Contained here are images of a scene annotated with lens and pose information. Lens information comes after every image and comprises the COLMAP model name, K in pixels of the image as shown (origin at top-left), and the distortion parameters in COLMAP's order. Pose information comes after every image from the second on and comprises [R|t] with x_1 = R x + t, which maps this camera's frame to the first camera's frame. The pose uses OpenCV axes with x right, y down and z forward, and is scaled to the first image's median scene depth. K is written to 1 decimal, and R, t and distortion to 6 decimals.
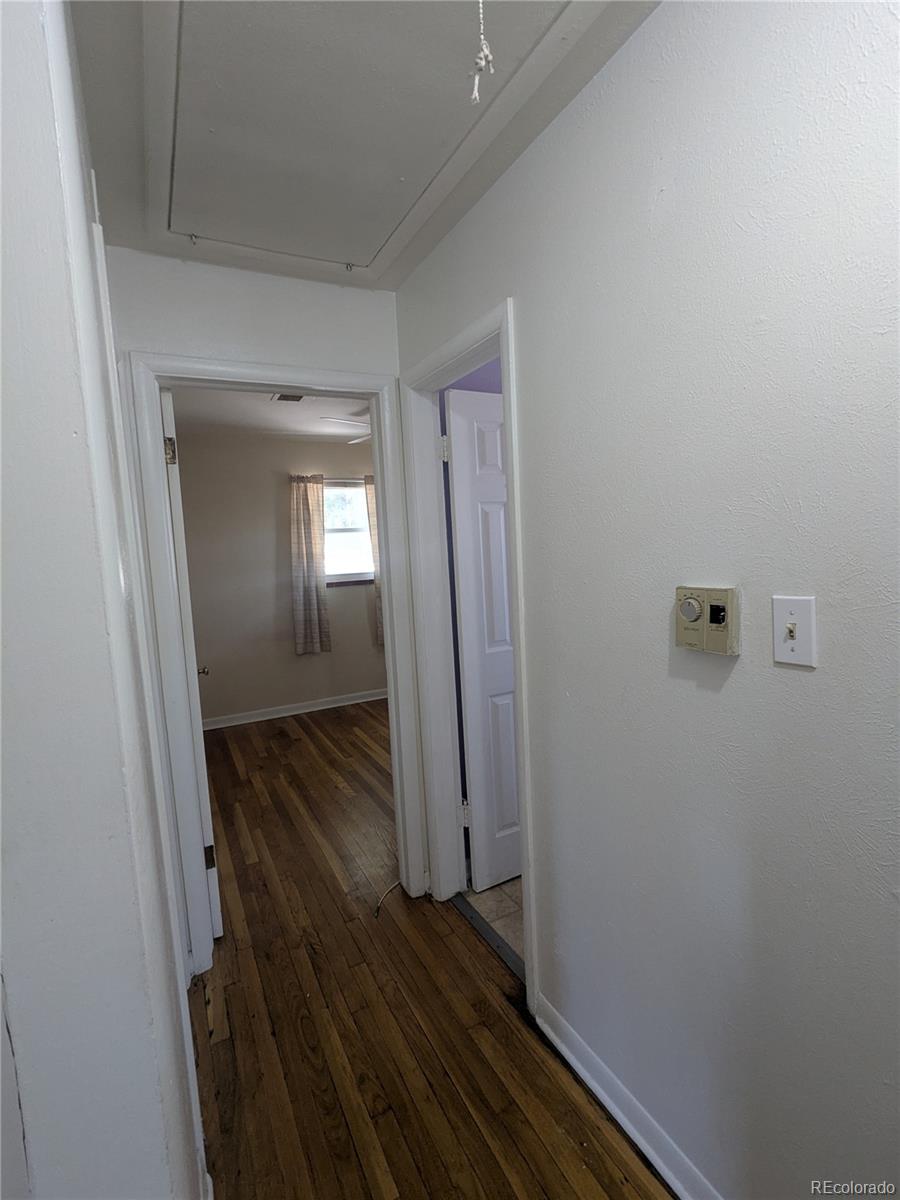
lens RADIAL K [[569.6, 0, 450.7], [0, 569.6, 600.4], [0, 0, 1]] dist [-0.005968, 0.004899]
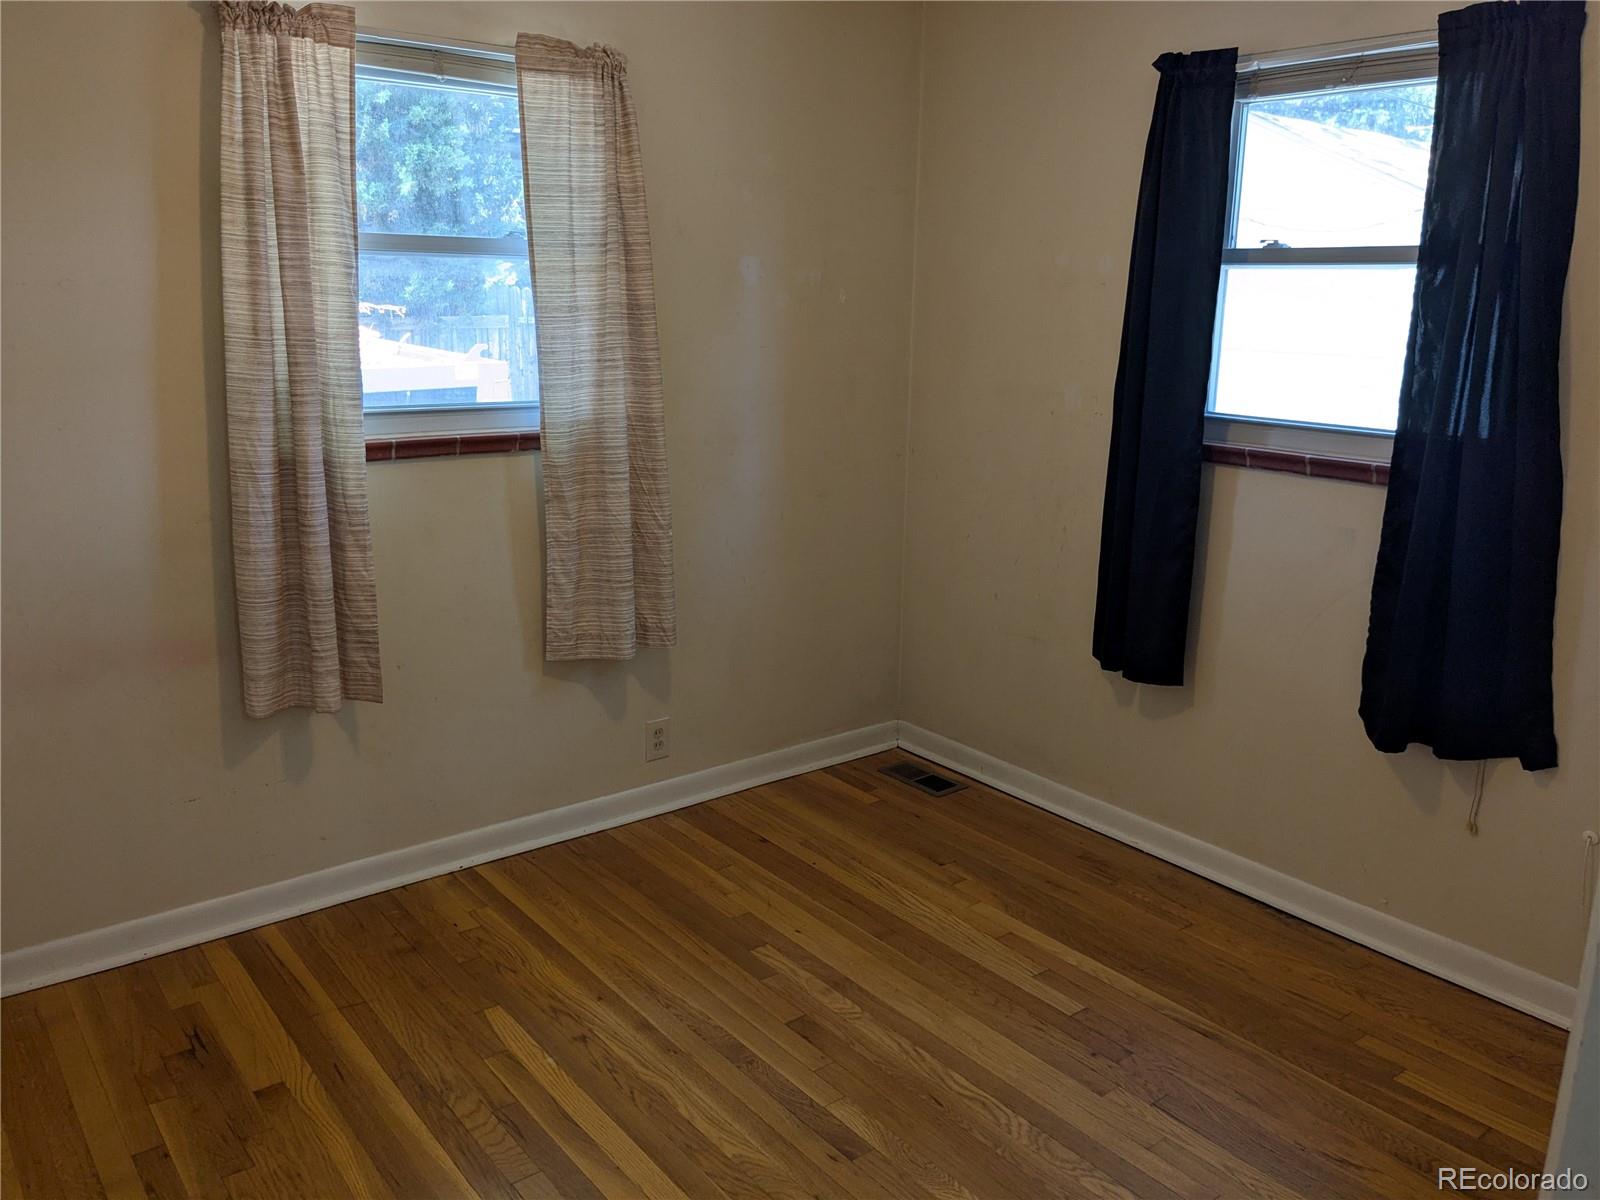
lens RADIAL K [[1266.0, 0, 803.5], [0, 1266.0, 582.9], [0, 0, 1]] dist [0.030141, -0.055180]
pose [[0.979665, 0.019377, 0.199701, -0.322802], [-0.043830, 0.991955, 0.118761, -0.109991], [-0.195793, -0.125099, 0.972633, 0.911822]]
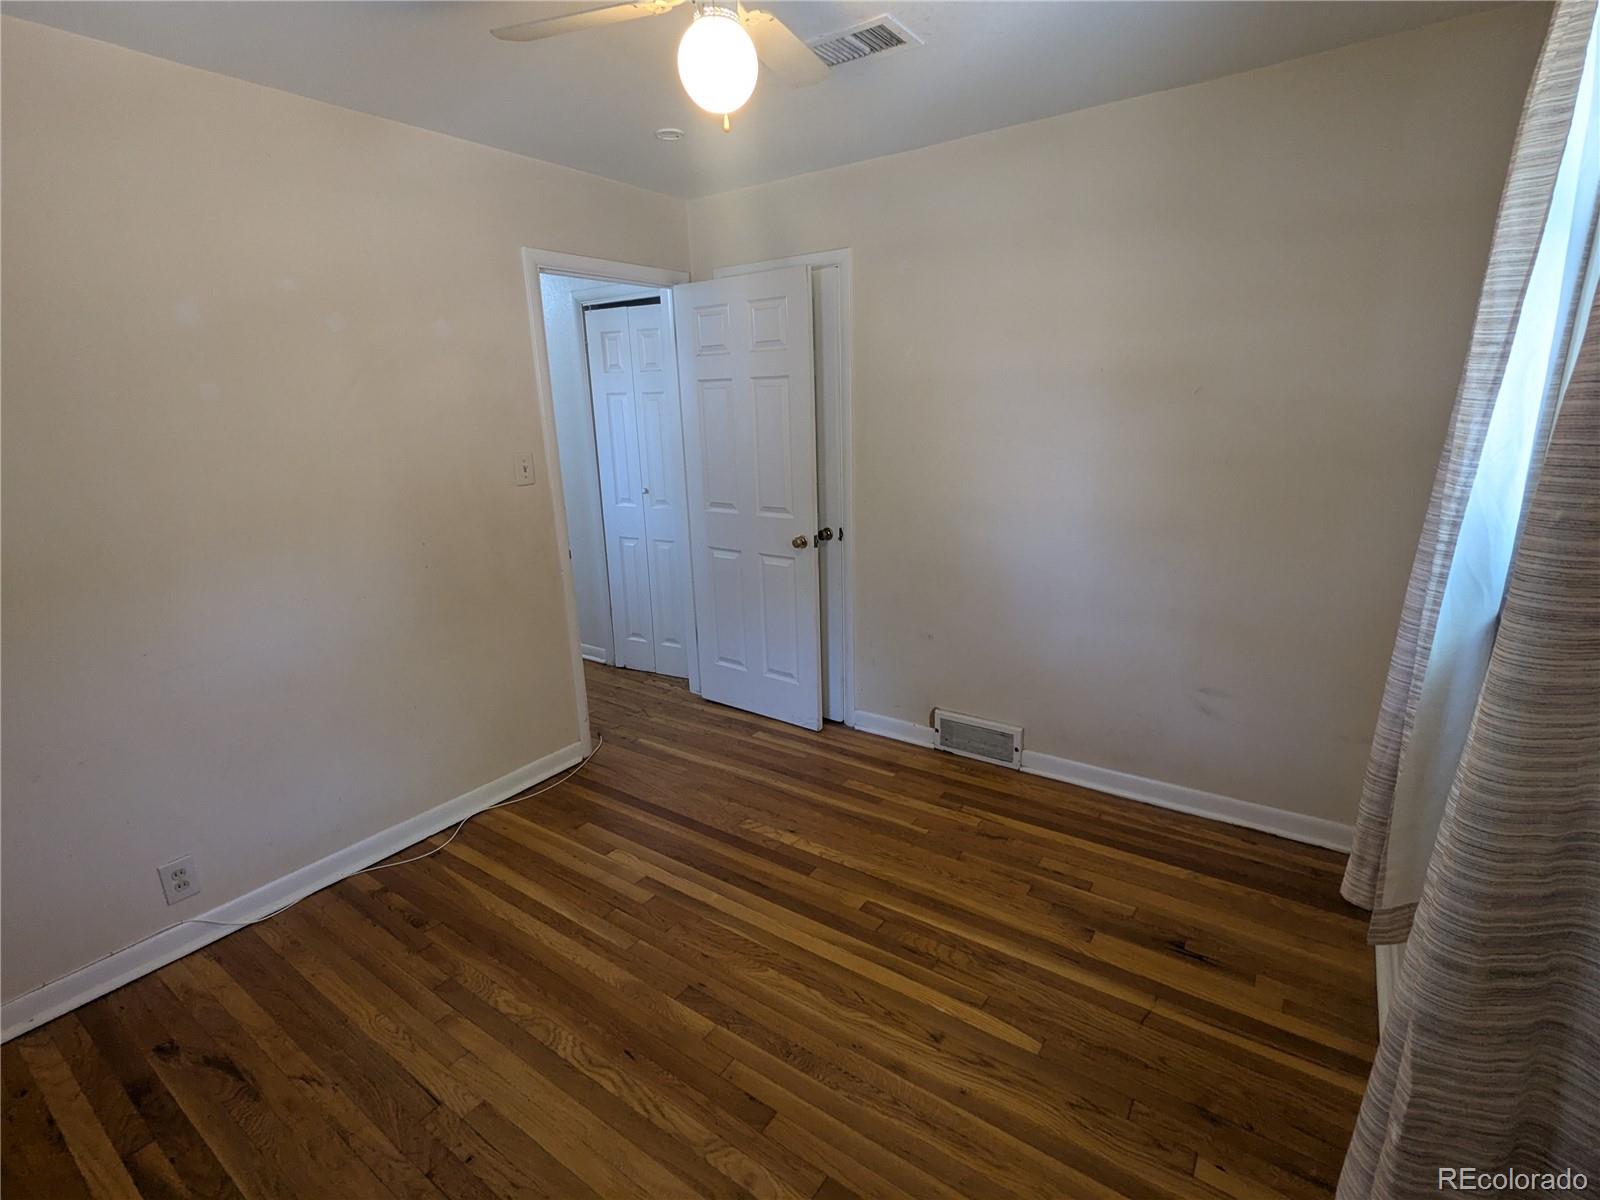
lens RADIAL K [[759.5, 0, 804.2], [0, 759.5, 597.0], [0, 0, 1]] dist [-0.005968, 0.004899]
pose [[-0.880690, 0.192282, -0.432913, 0.133034], [0.026268, 0.932326, 0.360663, -0.297180], [0.472965, 0.306261, -0.826141, 2.595362]]
